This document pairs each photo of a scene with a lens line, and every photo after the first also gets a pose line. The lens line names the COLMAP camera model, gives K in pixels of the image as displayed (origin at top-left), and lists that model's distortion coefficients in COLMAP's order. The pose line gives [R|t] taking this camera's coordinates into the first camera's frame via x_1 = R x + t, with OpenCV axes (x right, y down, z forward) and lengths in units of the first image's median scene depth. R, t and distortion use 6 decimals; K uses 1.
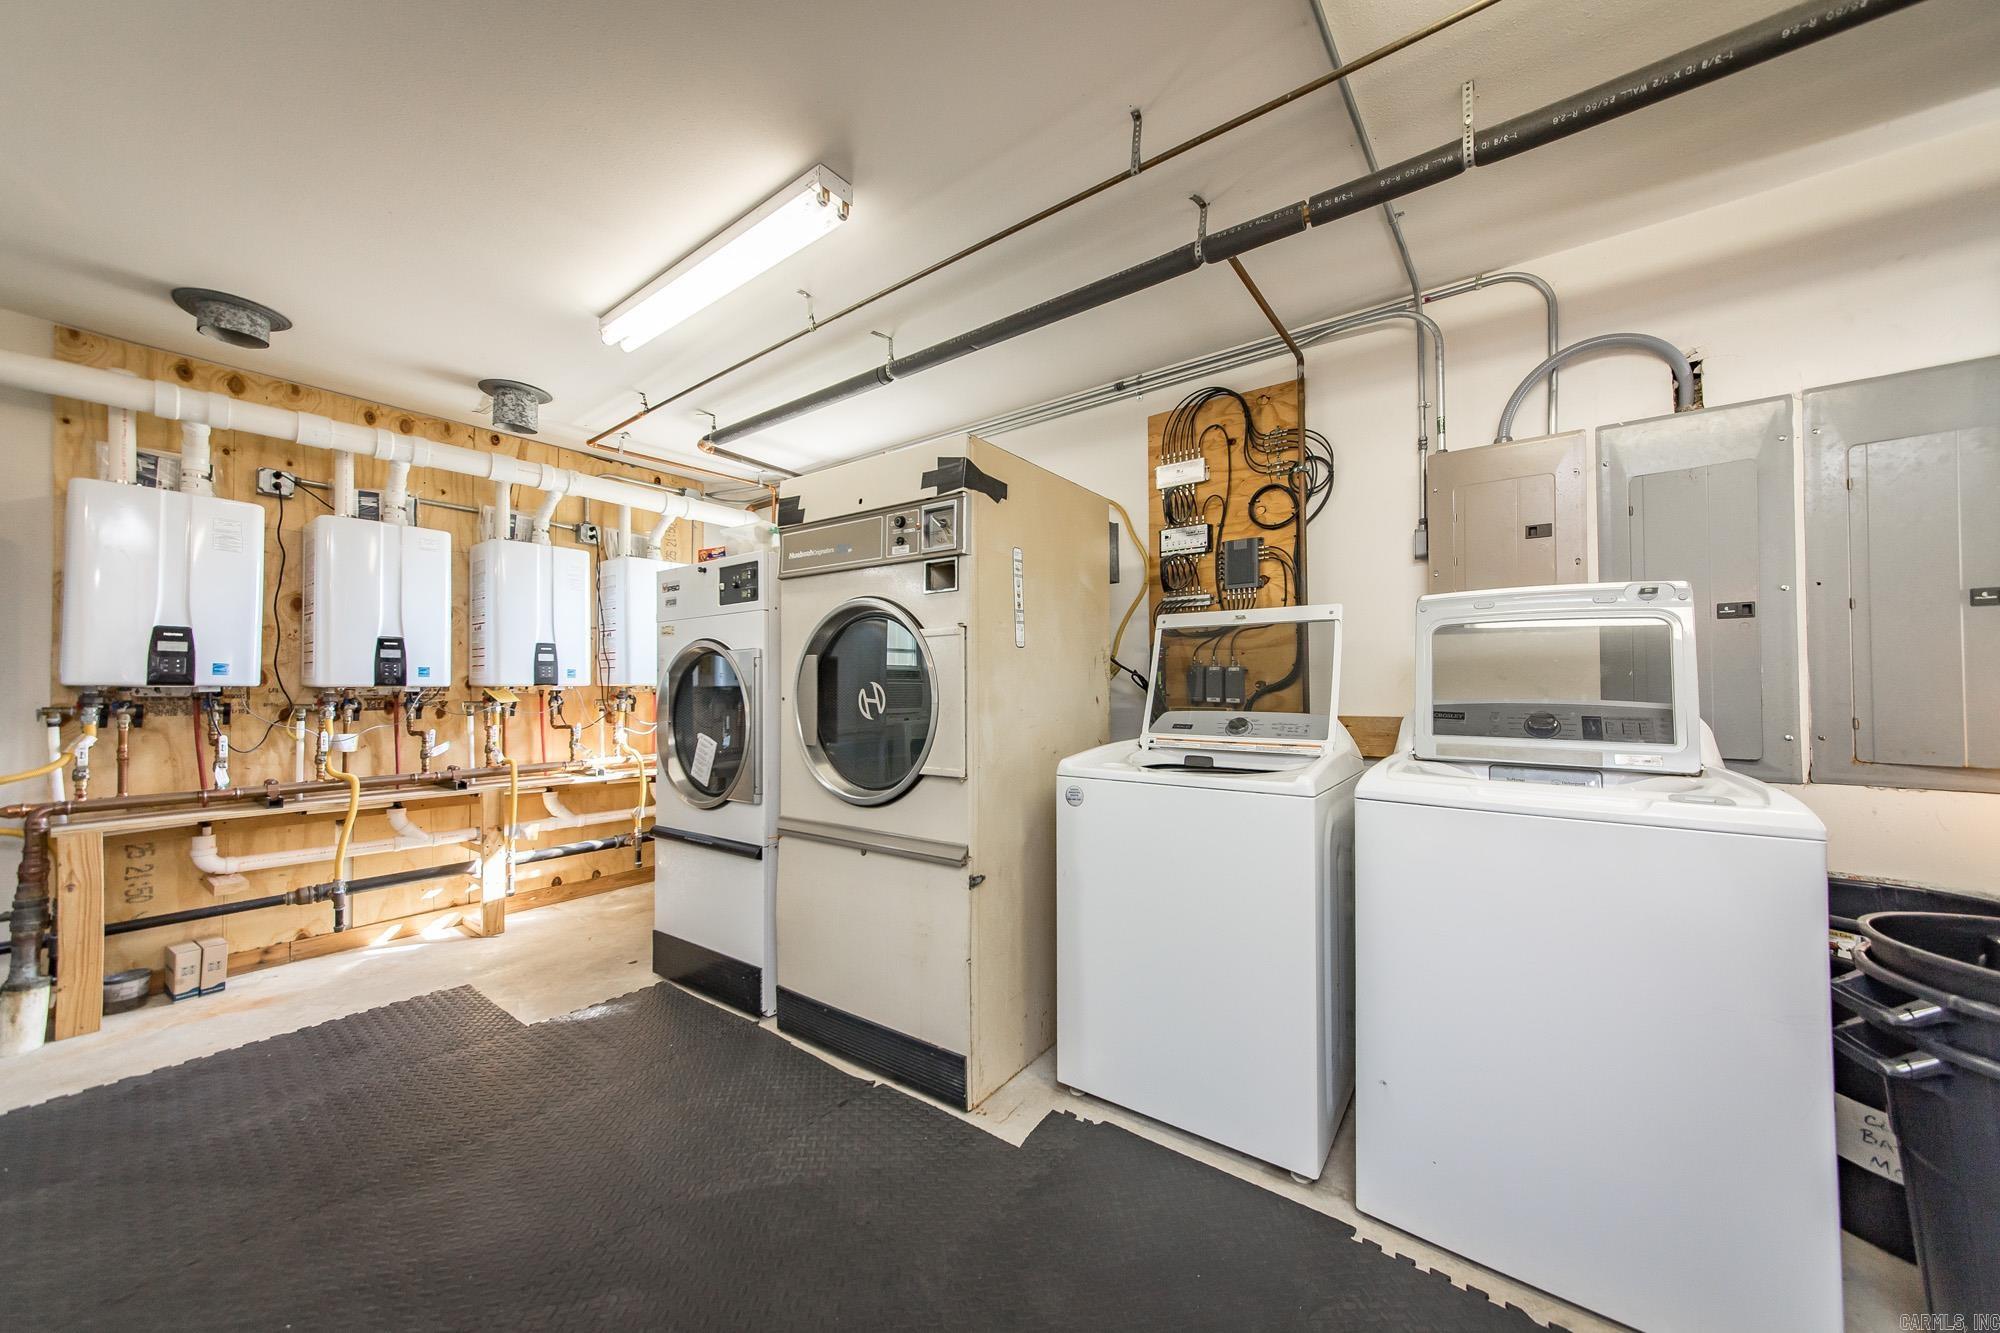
lens RADIAL K [[707.4, 0, 1006.2], [0, 707.4, 668.9], [0, 0, 1]] dist [-0.001275, 0.001675]
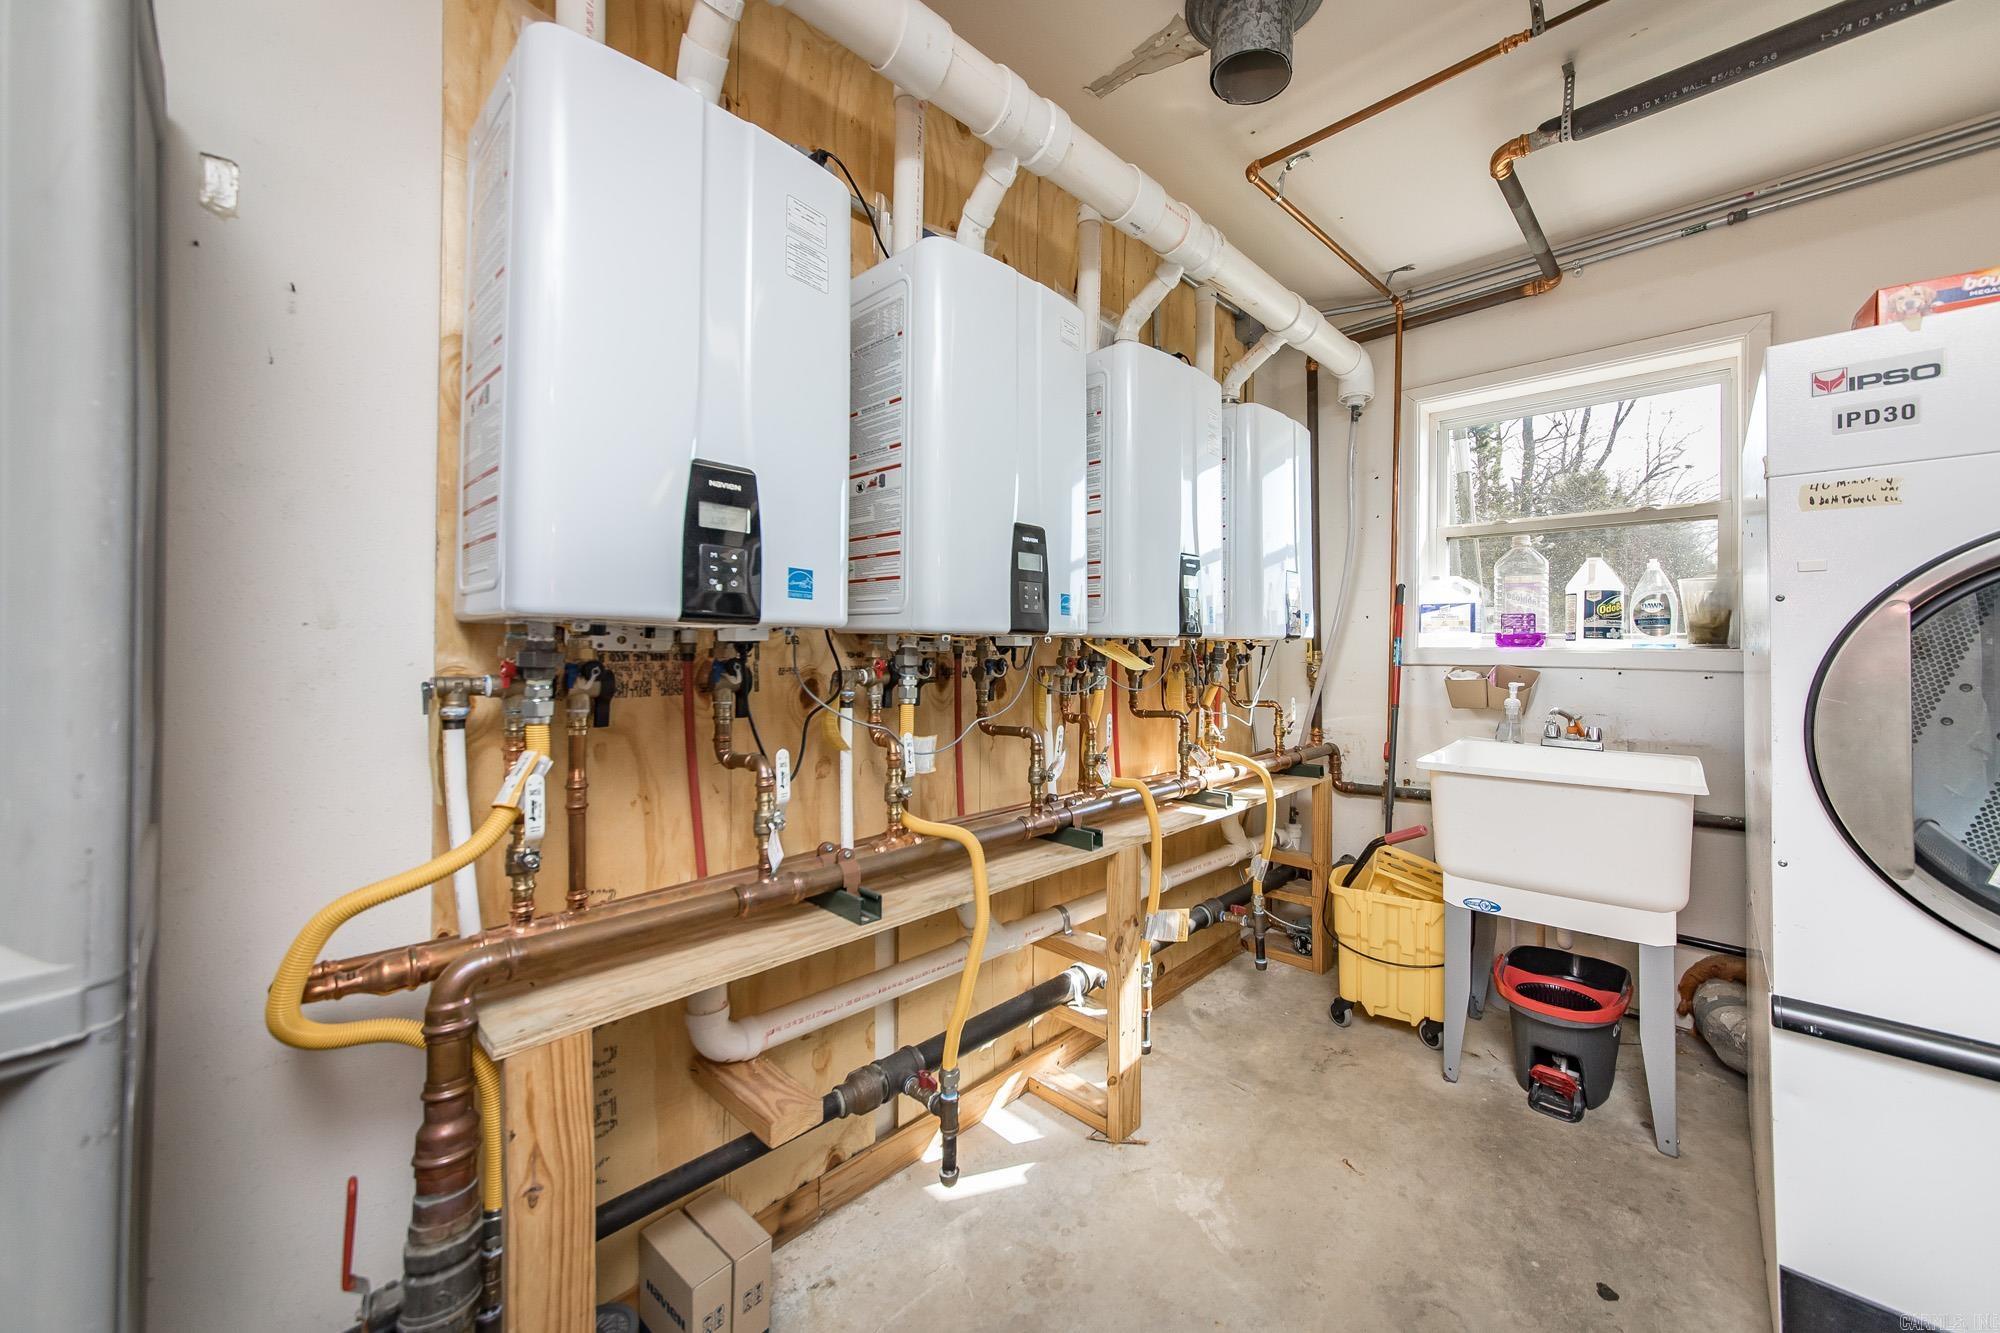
lens RADIAL K [[745.0, 0, 1026.8], [0, 745.0, 638.9], [0, 0, 1]] dist [-0.006601, 0.000134]
pose [[0.996262, 0.010535, -0.085736, -0.972753], [-0.009304, 0.999848, 0.014751, 0.024985], [0.085878, -0.013898, 0.996209, 0.614197]]
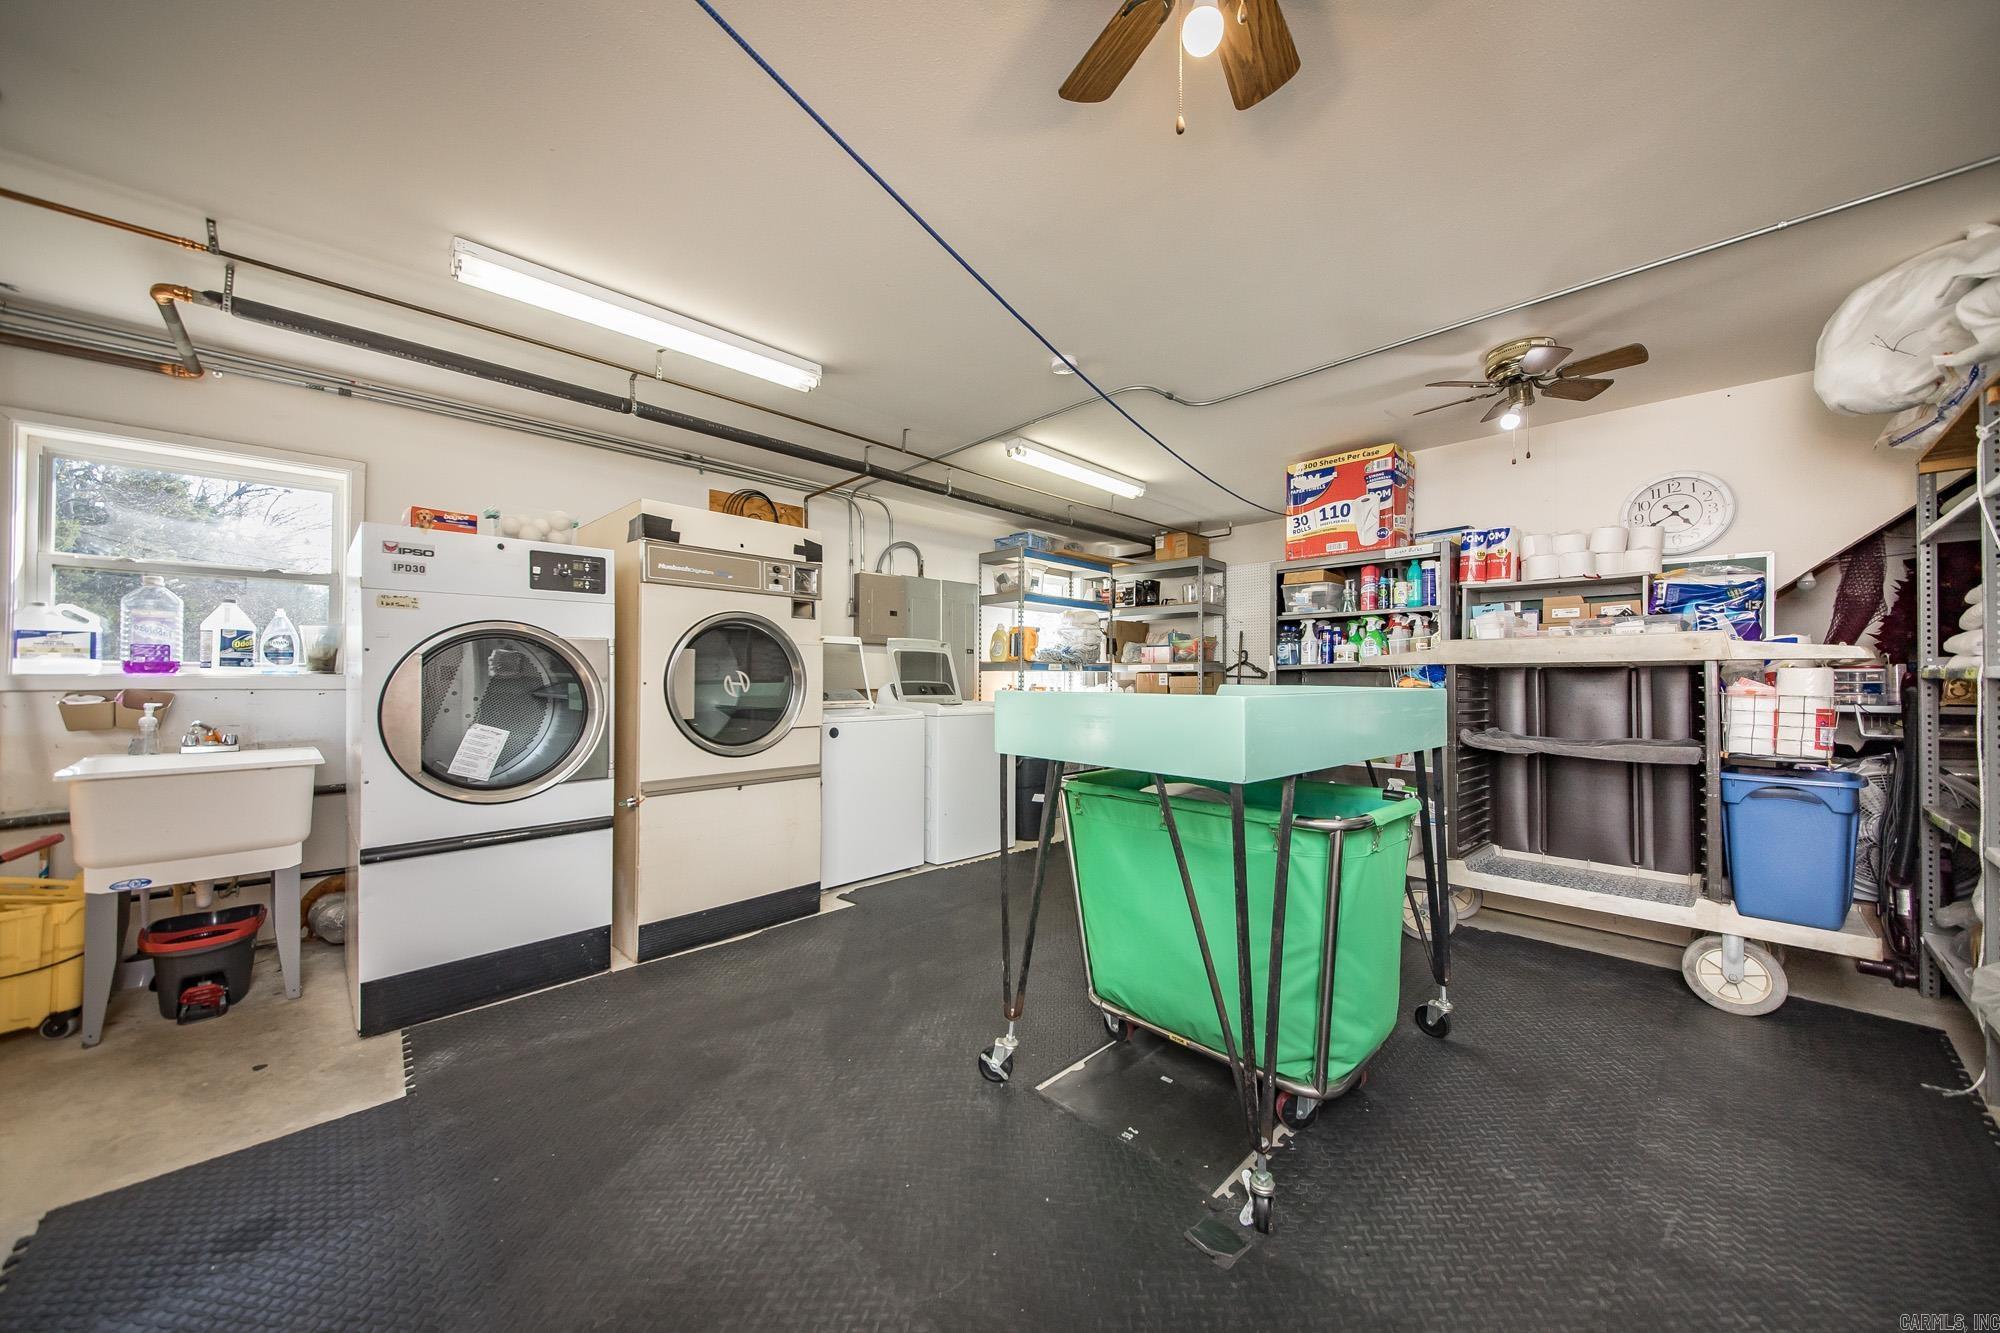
lens RADIAL K [[707.4, 0, 1005.6], [0, 707.4, 673.8], [0, 0, 1]] dist [-0.001275, 0.001675]
pose [[0.131491, 0.010707, 0.991260, -1.299572], [-0.028646, 0.999565, -0.006997, 0.015797], [-0.990903, -0.027476, 0.131740, 0.224828]]
